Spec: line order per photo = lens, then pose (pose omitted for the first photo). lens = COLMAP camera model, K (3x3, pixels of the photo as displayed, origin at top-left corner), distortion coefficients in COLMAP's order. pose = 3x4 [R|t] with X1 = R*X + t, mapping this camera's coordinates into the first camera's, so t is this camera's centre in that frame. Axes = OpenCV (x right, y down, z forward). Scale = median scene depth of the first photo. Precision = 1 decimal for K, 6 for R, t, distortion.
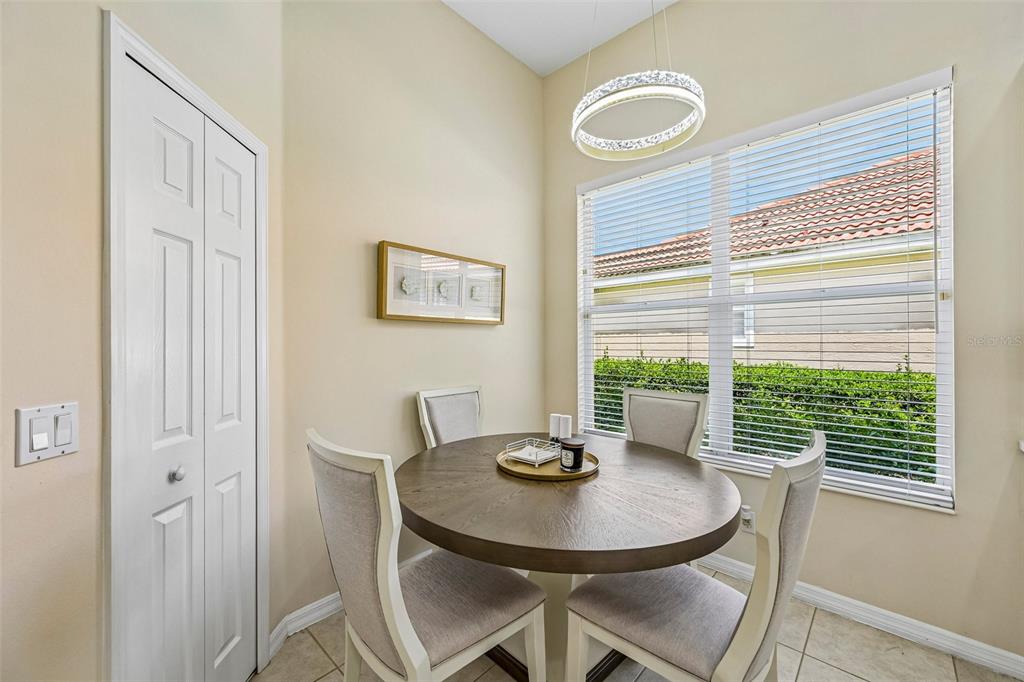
lens RADIAL K [[395.9, 0, 493.8], [0, 395.9, 341.4], [0, 0, 1]] dist [0.002173, -0.000032]
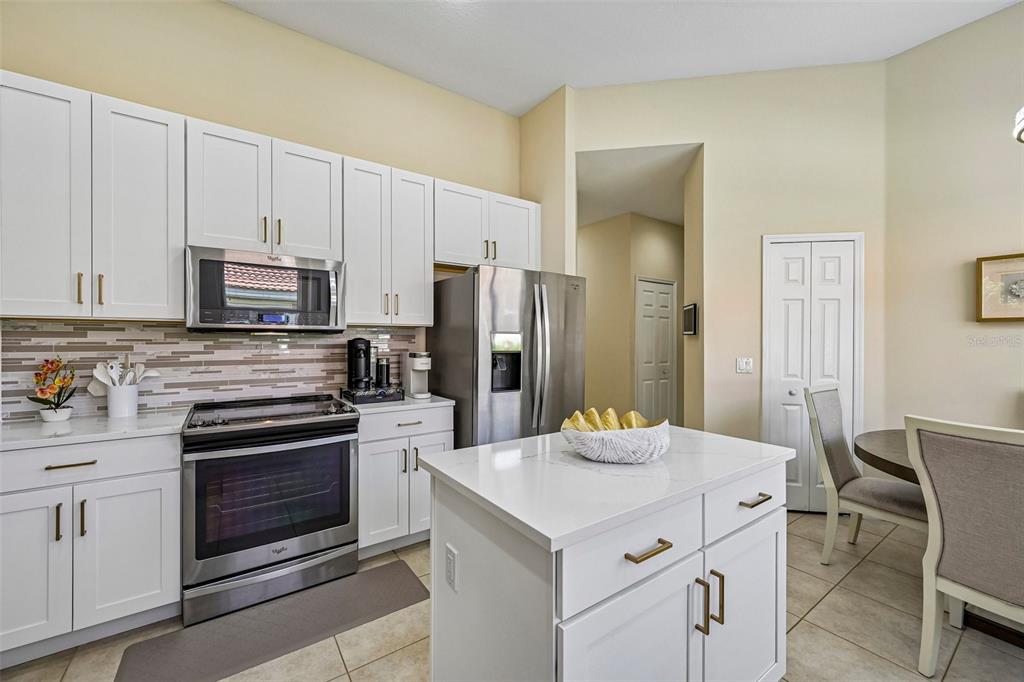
lens RADIAL K [[415.3, 0, 491.9], [0, 415.3, 342.2], [0, 0, 1]] dist [-0.002331, -0.000367]
pose [[-0.178946, 0.004312, -0.983849, 1.244854], [0.004136, 0.999985, 0.003630, -0.004109], [0.983850, -0.003420, -0.178961, -0.244750]]
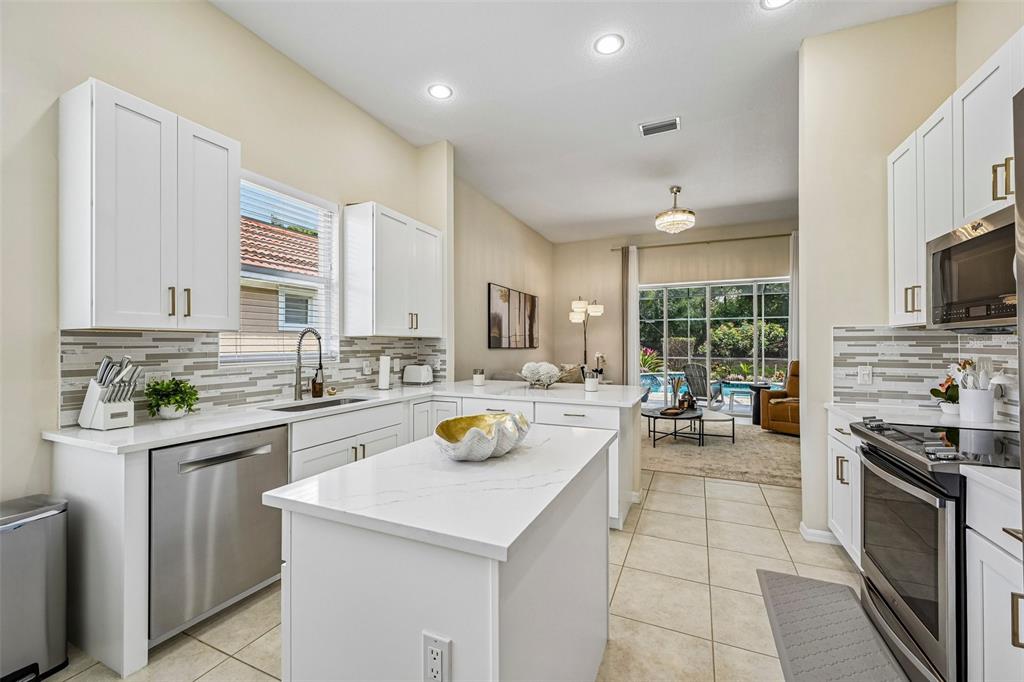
lens RADIAL K [[406.5, 0, 512.0], [0, 406.5, 341.0], [0, 0, 1]] dist [0.000333, -0.000464]
pose [[-0.344821, 0.011428, 0.938599, -0.177268], [-0.001476, 0.999918, -0.012717, 0.000217], [-0.938667, -0.005771, -0.344776, 0.057427]]
